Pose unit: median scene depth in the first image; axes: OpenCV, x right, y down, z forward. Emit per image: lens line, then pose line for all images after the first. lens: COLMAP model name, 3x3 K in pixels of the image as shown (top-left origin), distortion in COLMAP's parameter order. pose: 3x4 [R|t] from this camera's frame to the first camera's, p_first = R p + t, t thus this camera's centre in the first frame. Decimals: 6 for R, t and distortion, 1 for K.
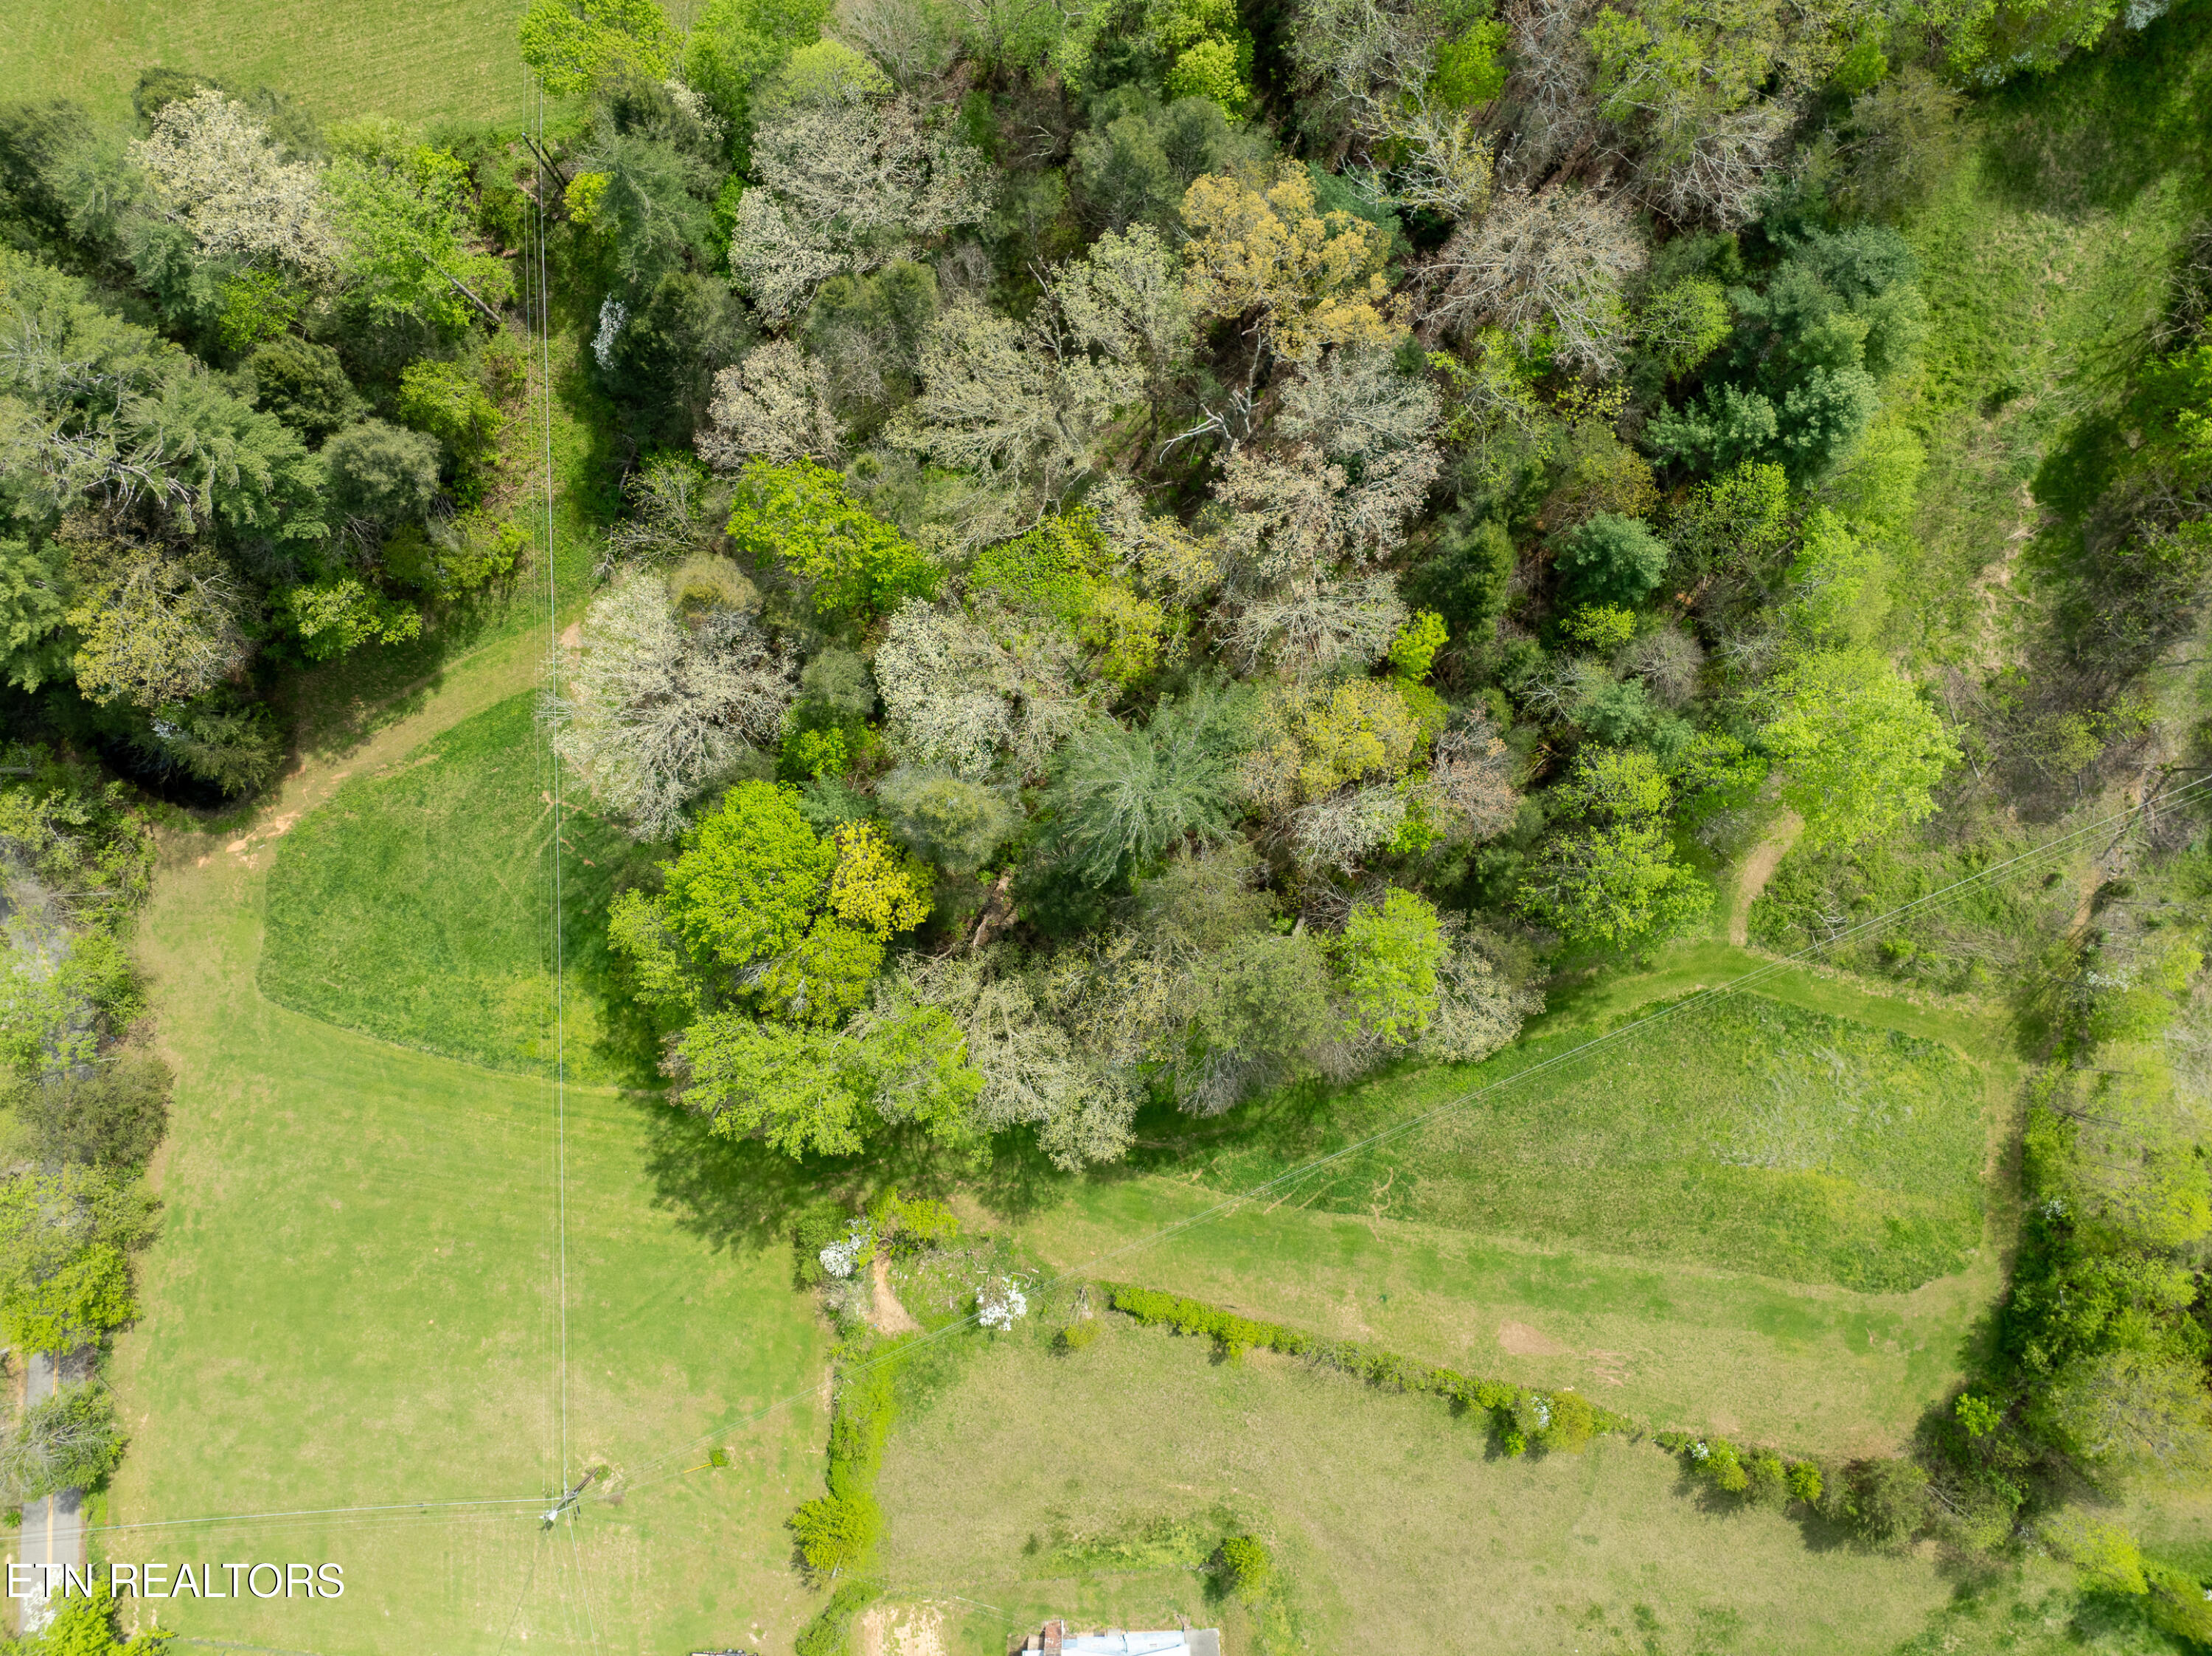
lens RADIAL K [[1563.0, 0, 1107.2], [0, 1563.0, 825.4], [0, 0, 1]] dist [-0.049579, 0.018989]
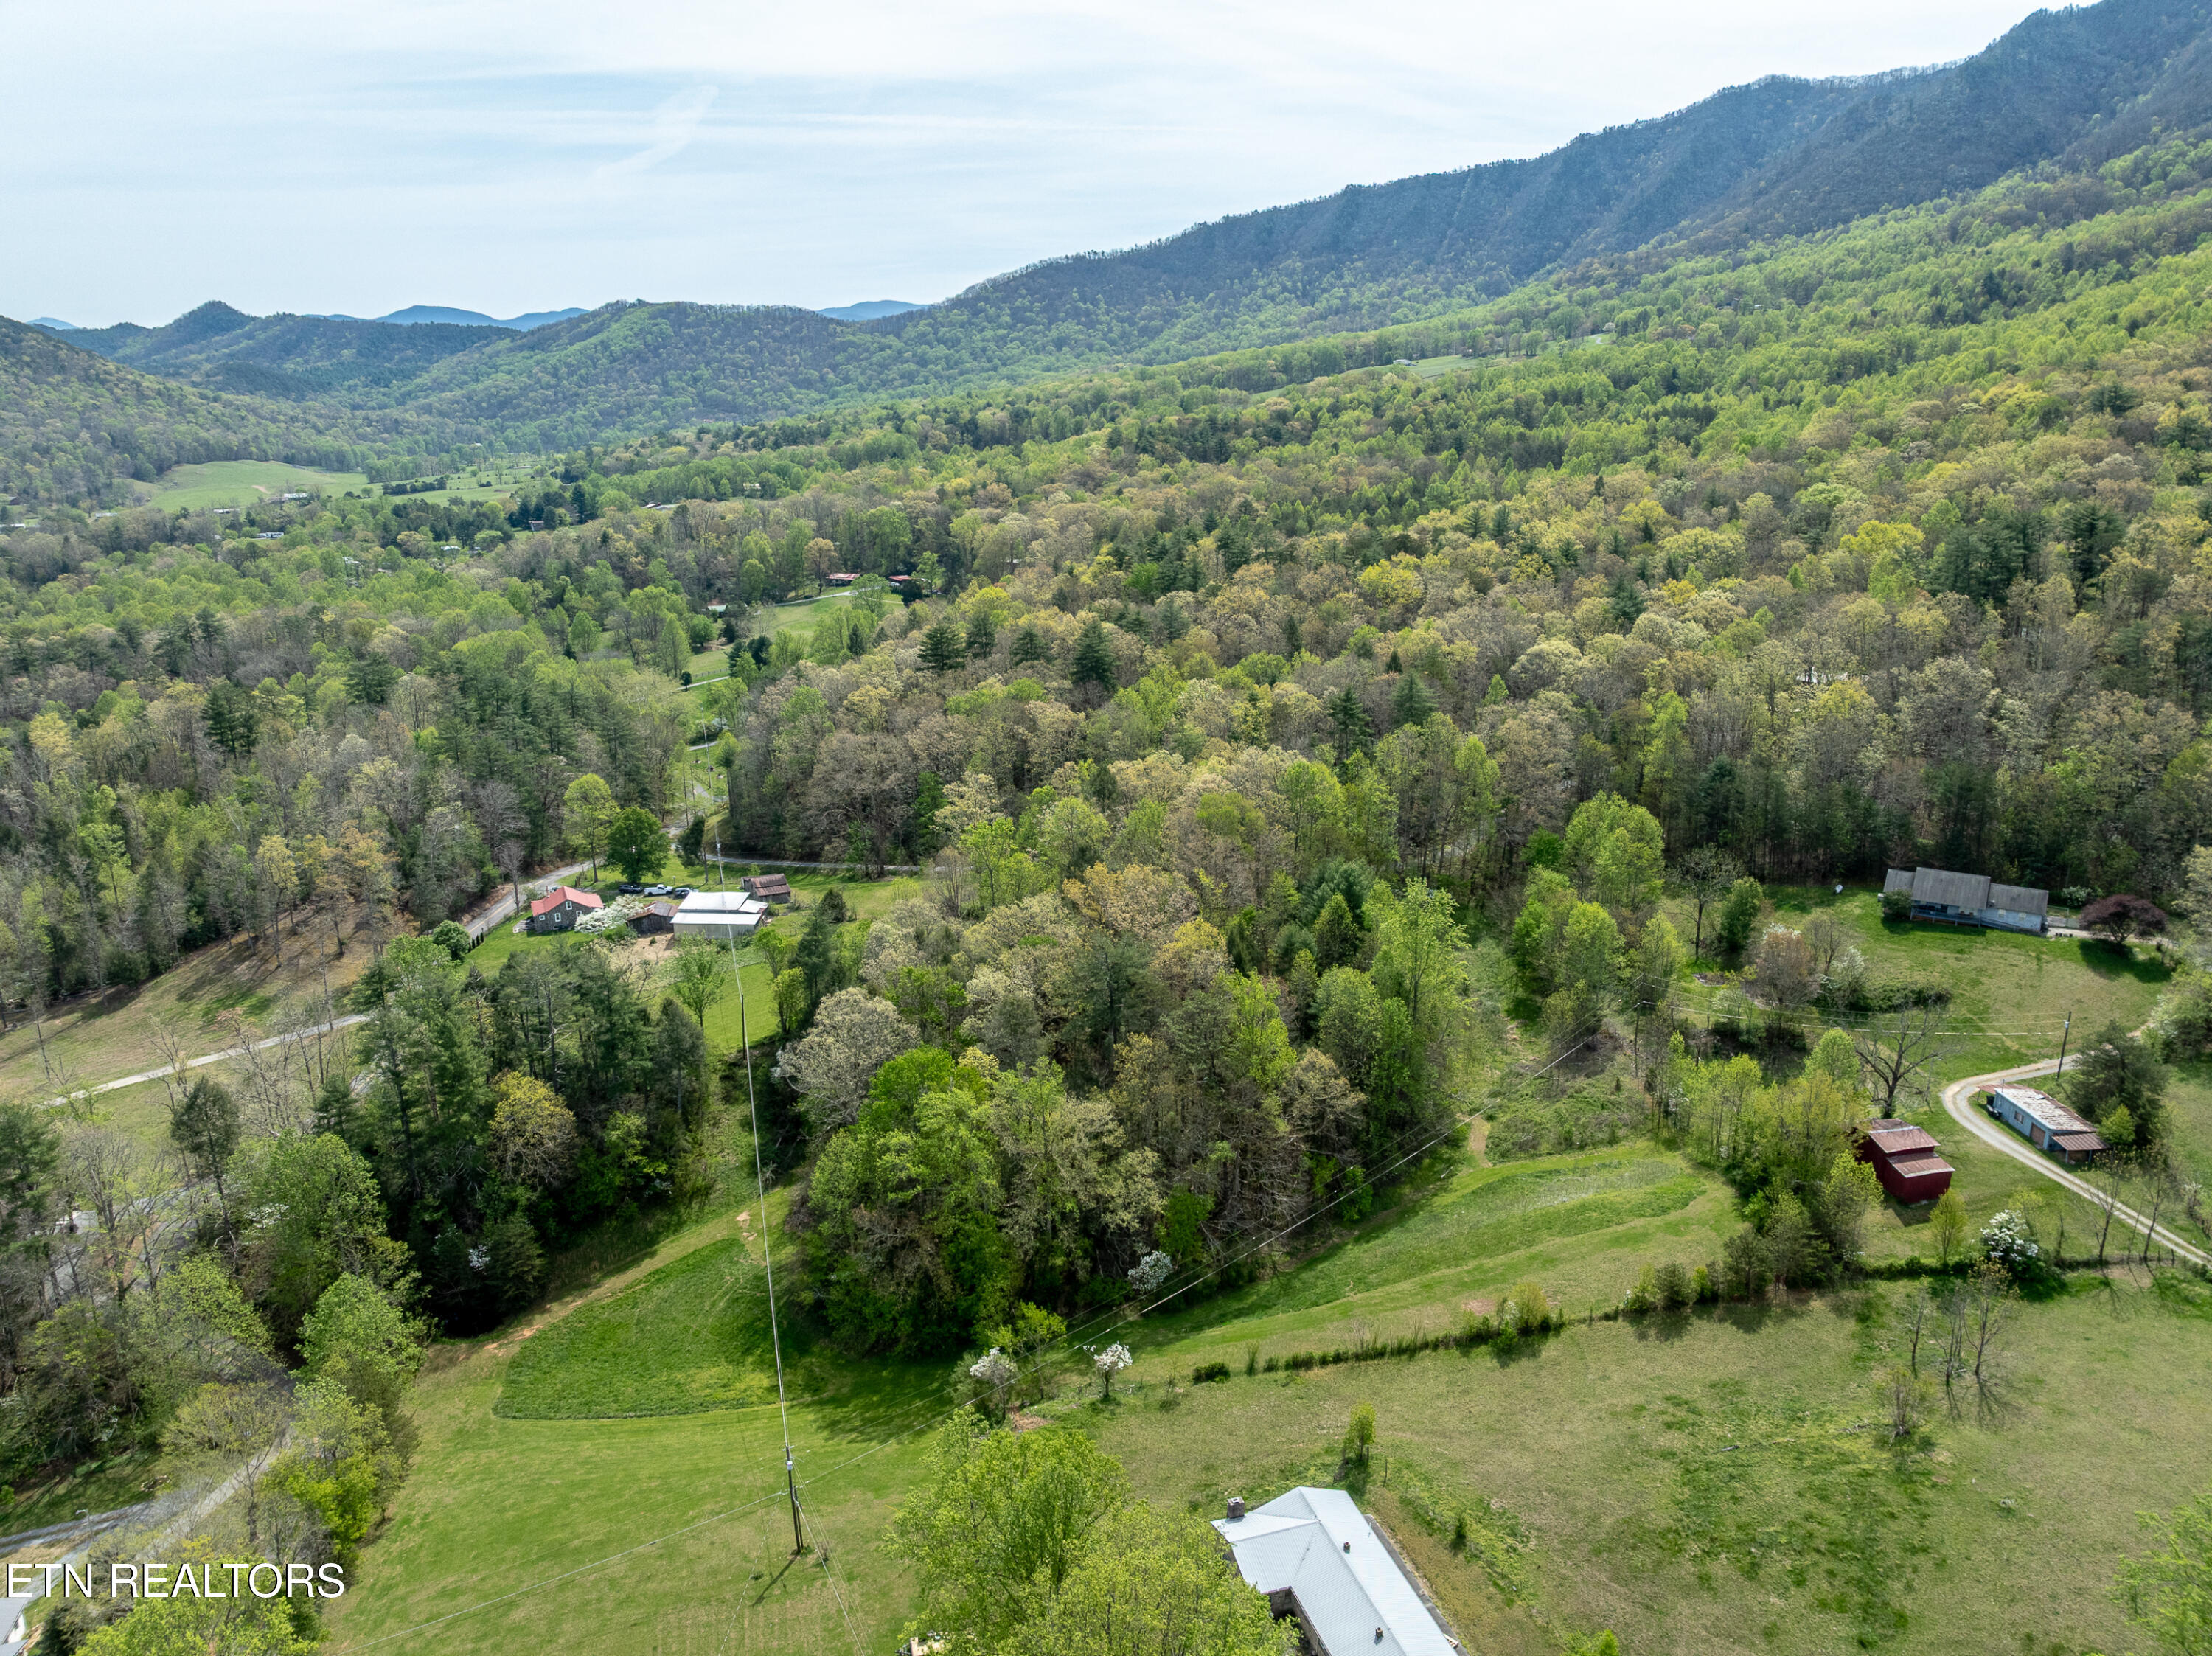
lens RADIAL K [[1563.0, 0, 1110.6], [0, 1563.0, 824.6], [0, 0, 1]] dist [-0.049579, 0.018989]
pose [[0.966474, -0.080626, 0.243776, -0.383018], [0.256428, 0.254578, -0.932435, 1.534482], [0.013118, 0.963685, 0.266718, 0.223049]]
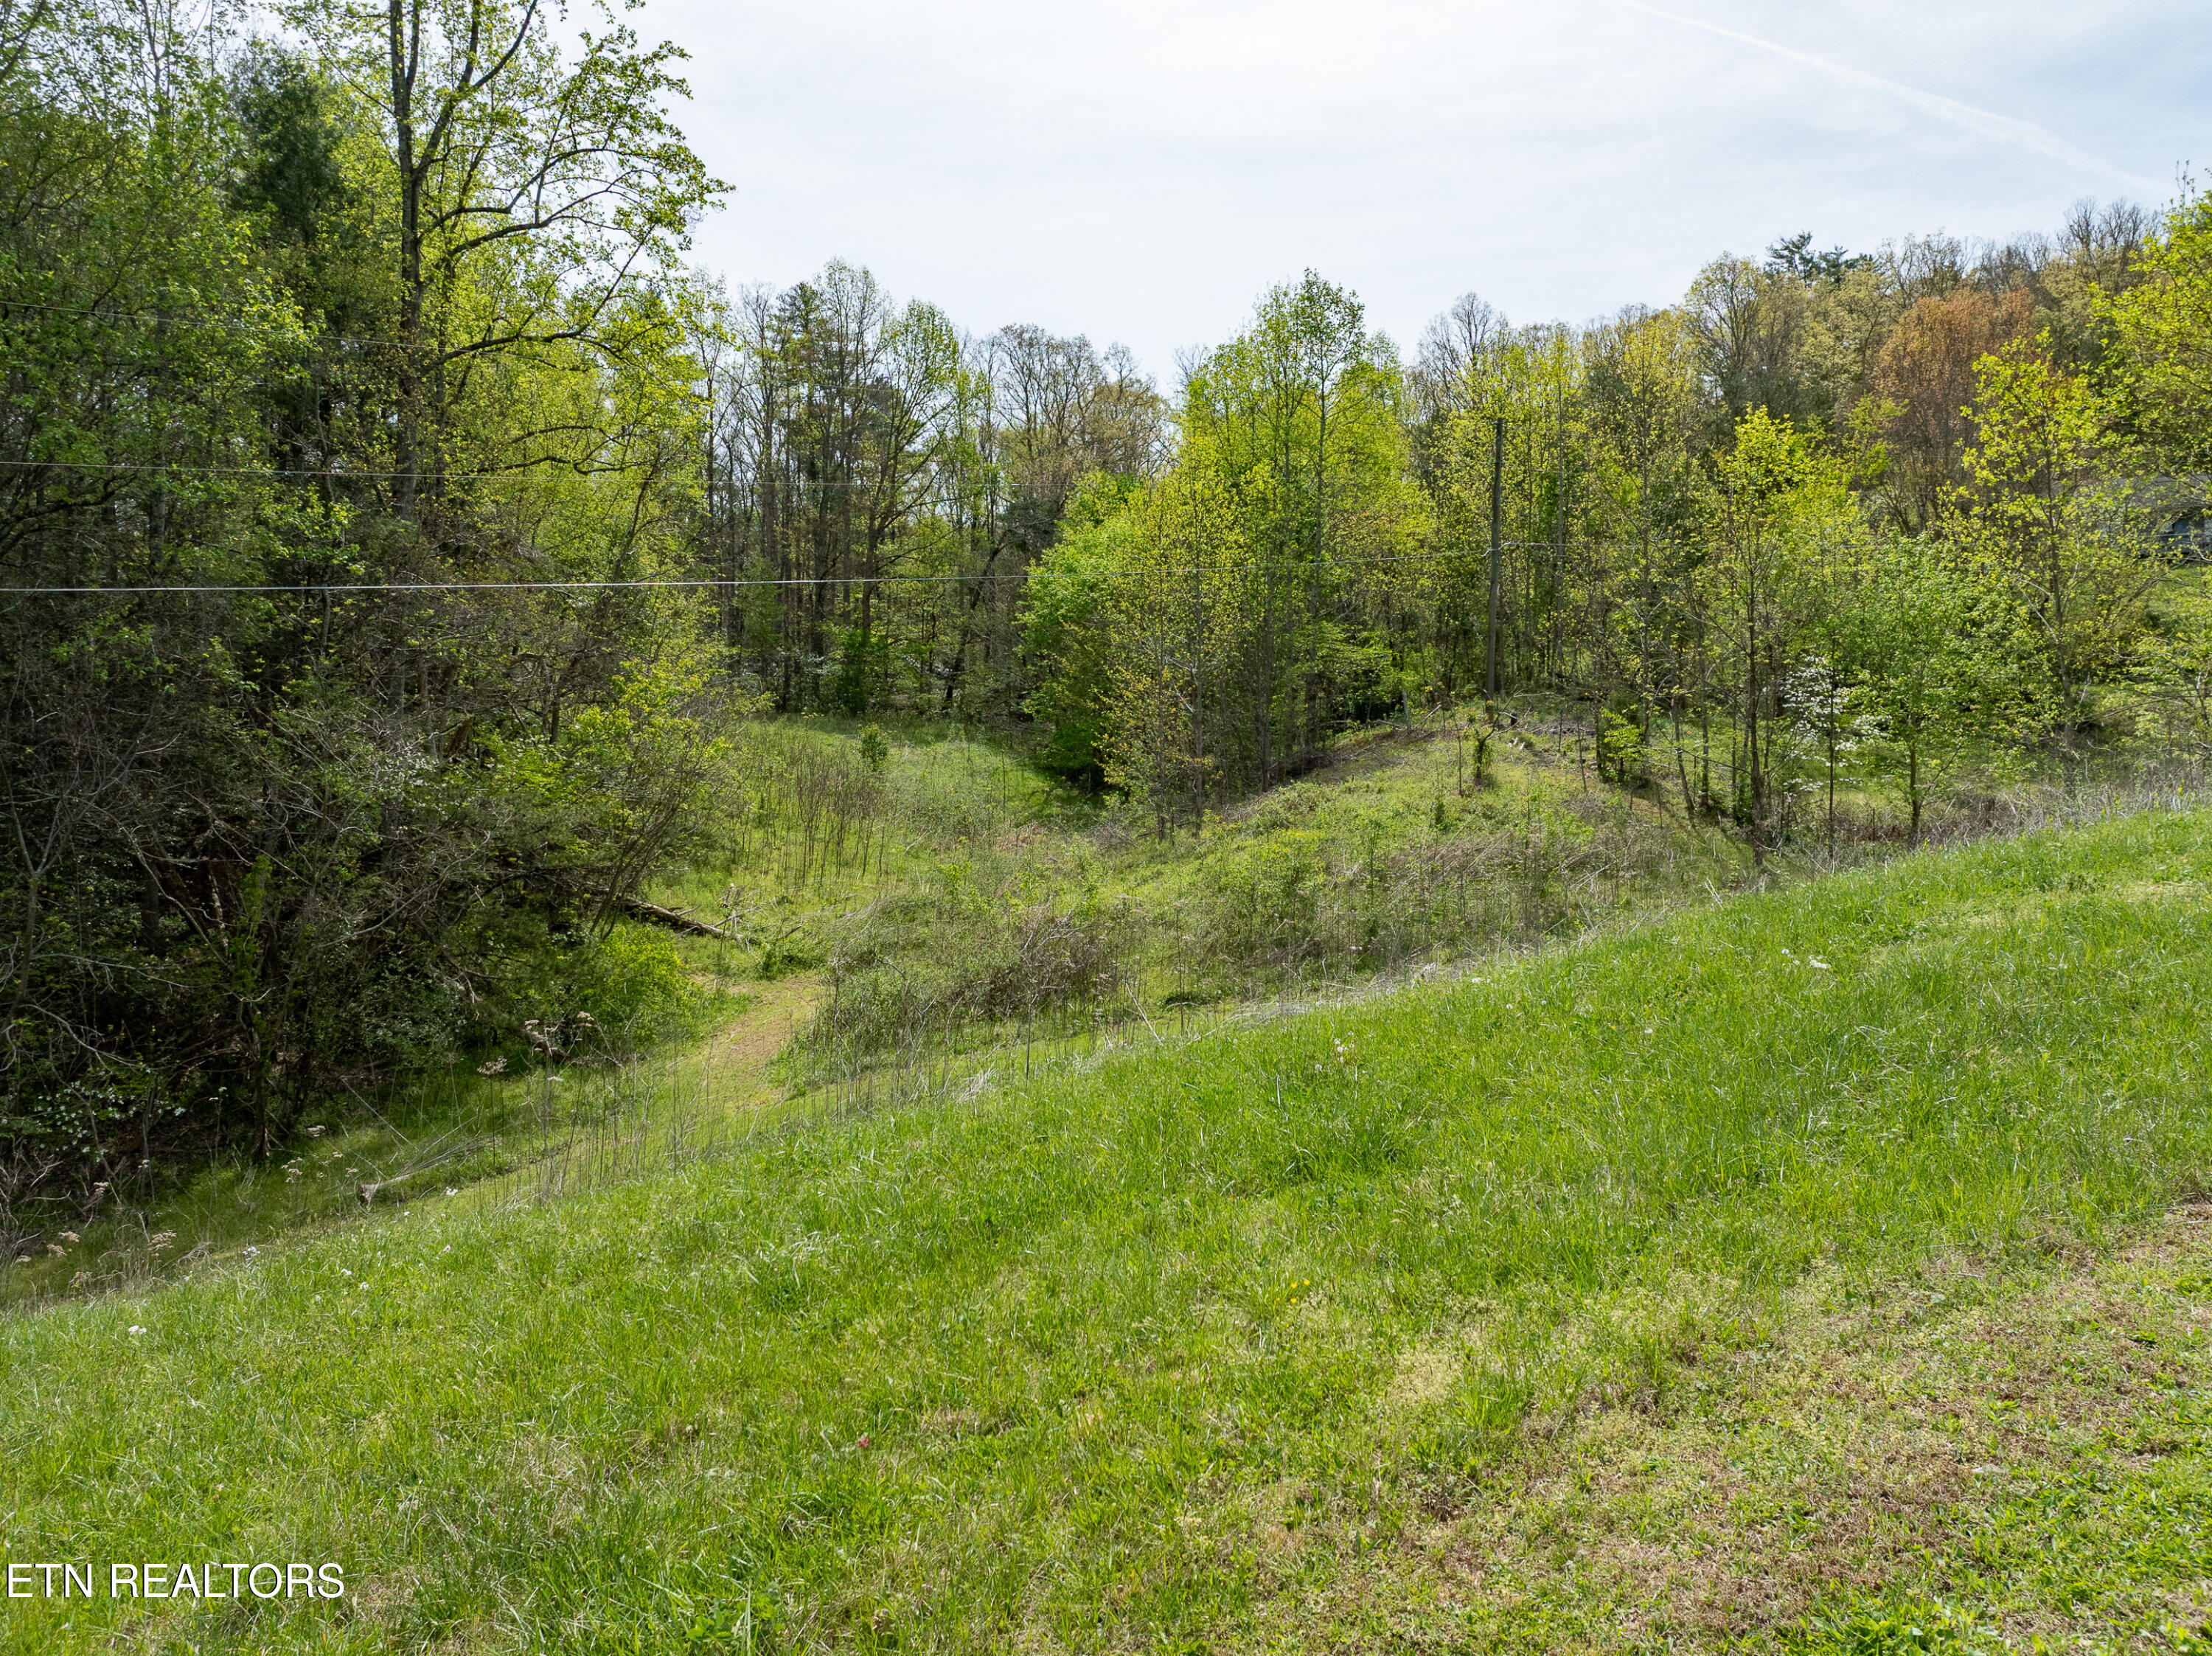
lens RADIAL K [[1563.0, 0, 1111.0], [0, 1563.0, 813.5], [0, 0, 1]] dist [-0.049579, 0.018989]
pose [[0.871970, -0.002533, 0.489553, 0.368093], [0.489558, 0.002744, -0.871966, 0.321404], [0.000865, 0.999993, 0.003632, 1.035991]]
